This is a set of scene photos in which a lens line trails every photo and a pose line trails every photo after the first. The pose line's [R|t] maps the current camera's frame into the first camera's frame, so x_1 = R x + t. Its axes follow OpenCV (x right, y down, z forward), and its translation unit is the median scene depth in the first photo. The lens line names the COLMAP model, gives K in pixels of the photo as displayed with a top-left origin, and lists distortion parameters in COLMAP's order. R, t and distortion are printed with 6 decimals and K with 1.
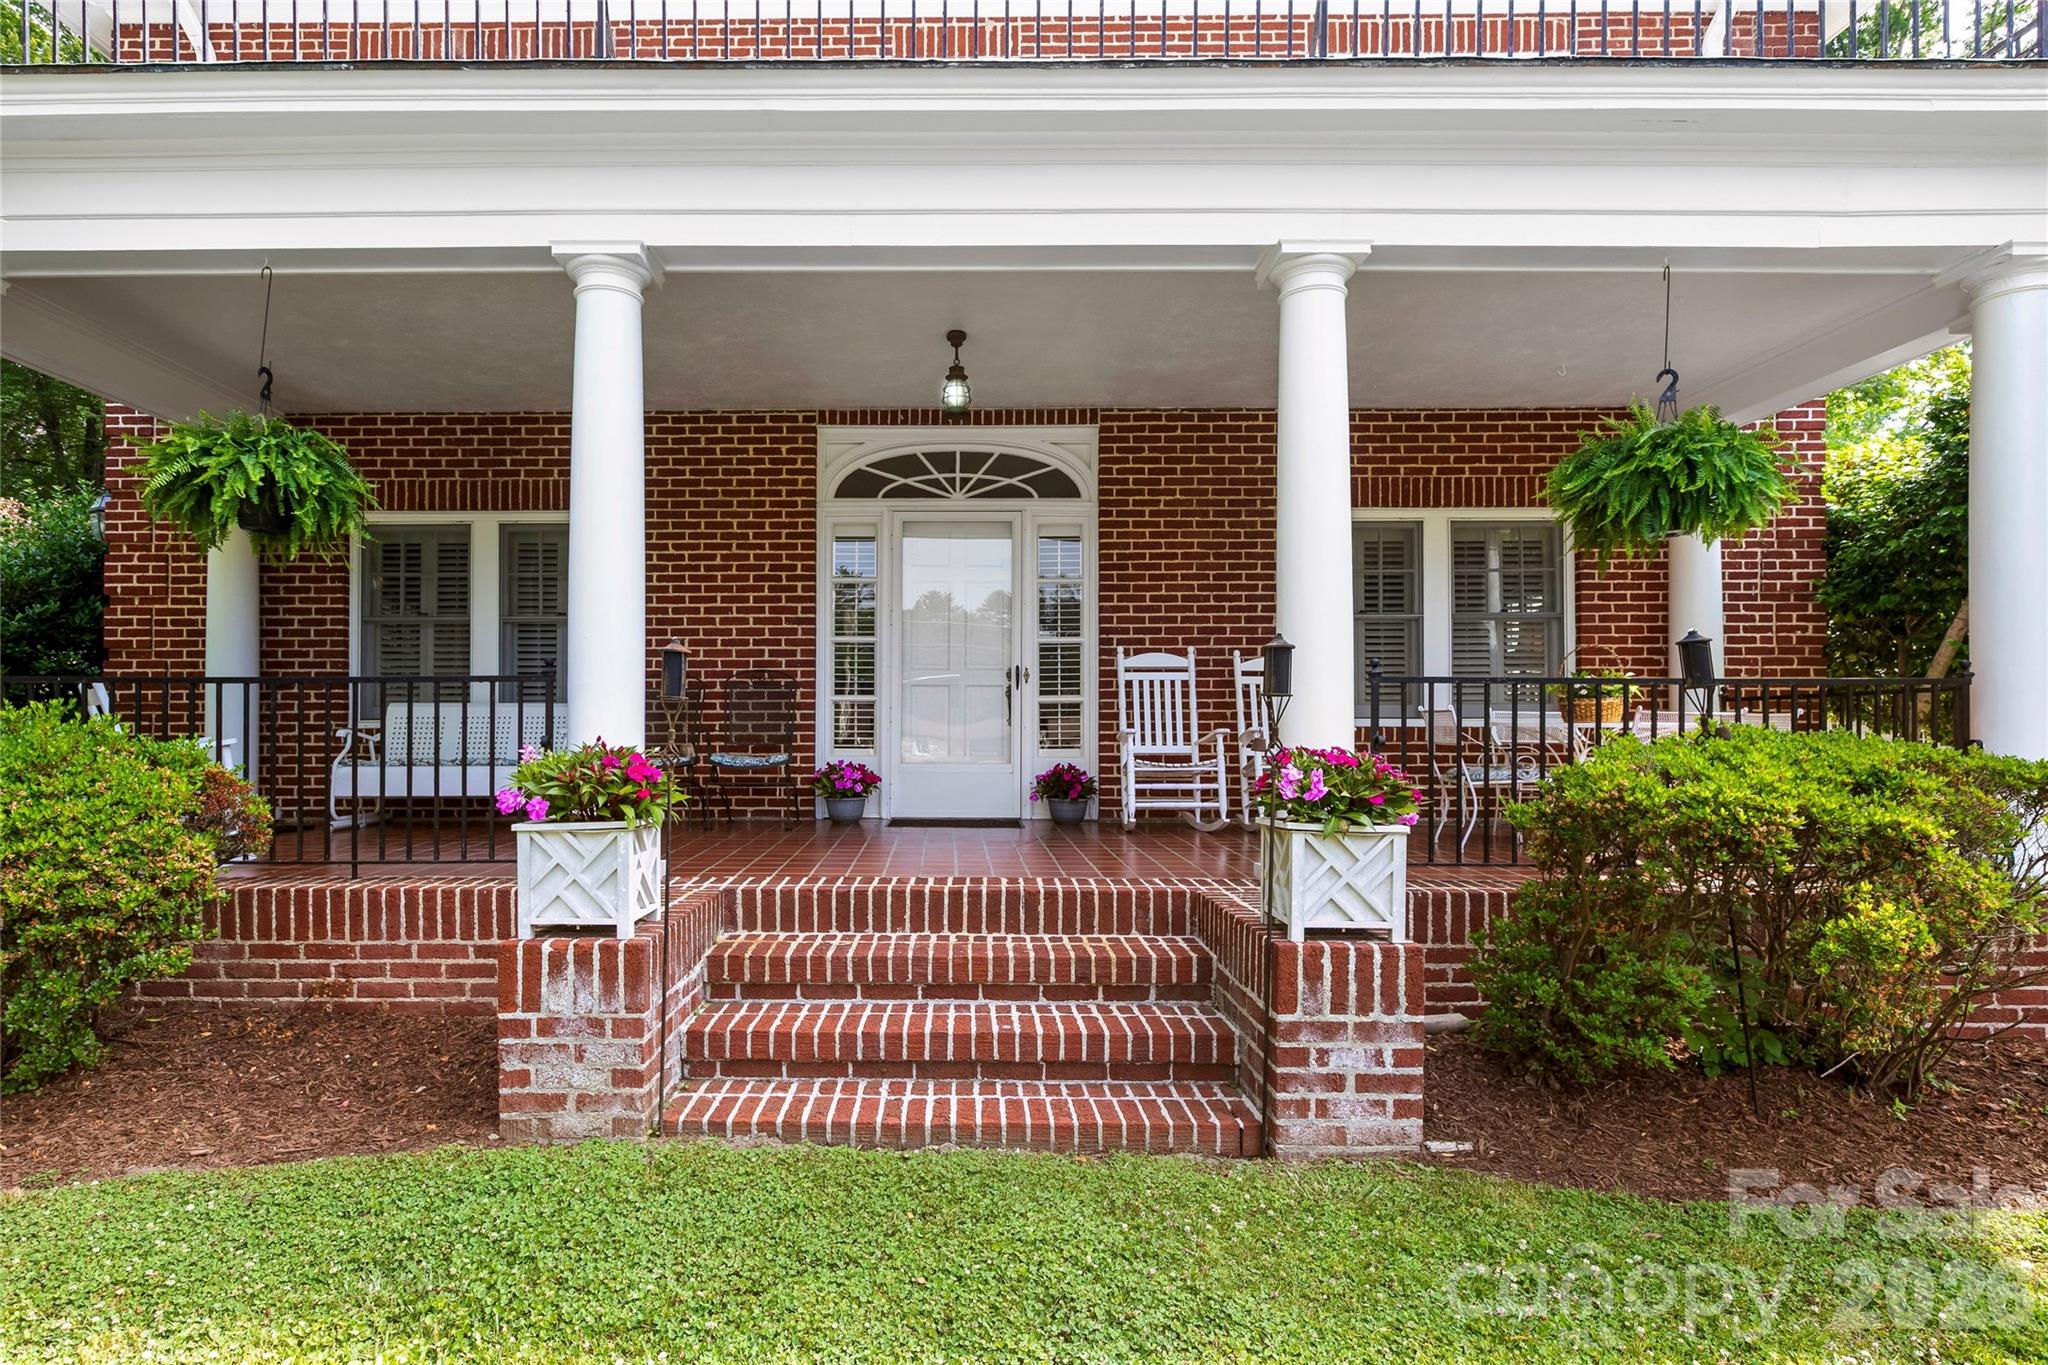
lens RADIAL K [[1157.5, 0, 1021.4], [0, 1157.5, 677.2], [0, 0, 1]] dist [0.004886, 0.000272]
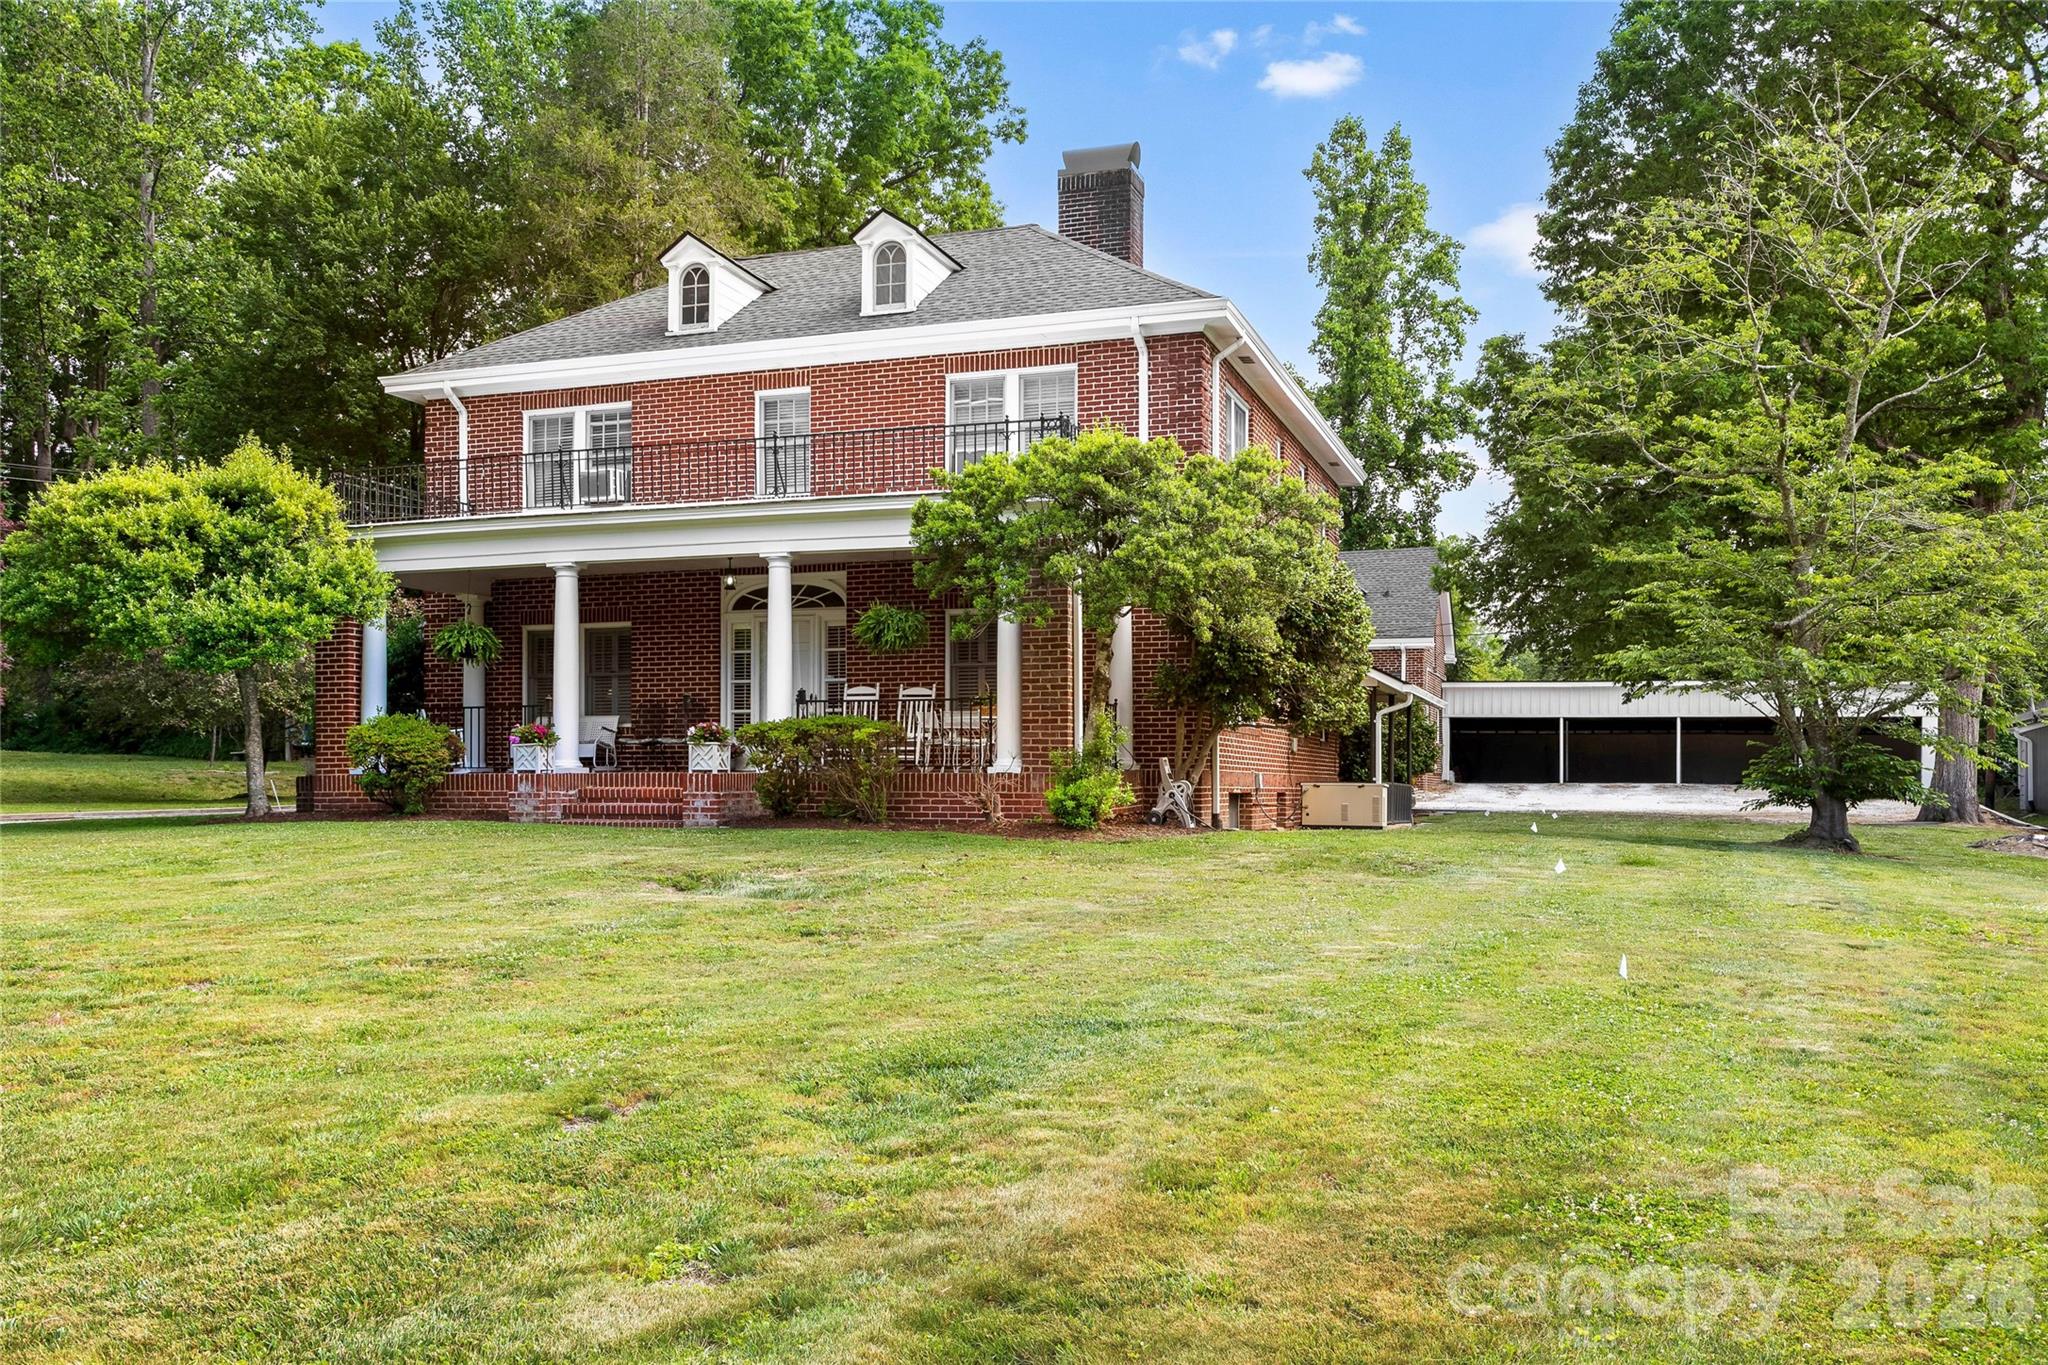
lens RADIAL K [[1747.1, 0, 1023.9], [0, 1747.1, 675.8], [0, 0, 1]] dist [-0.000733, 0.000819]
pose [[0.934837, -0.021731, -0.354412, 2.871372], [0.017873, 0.999740, -0.014157, 0.017644], [0.354627, 0.006900, 0.934982, -3.412164]]
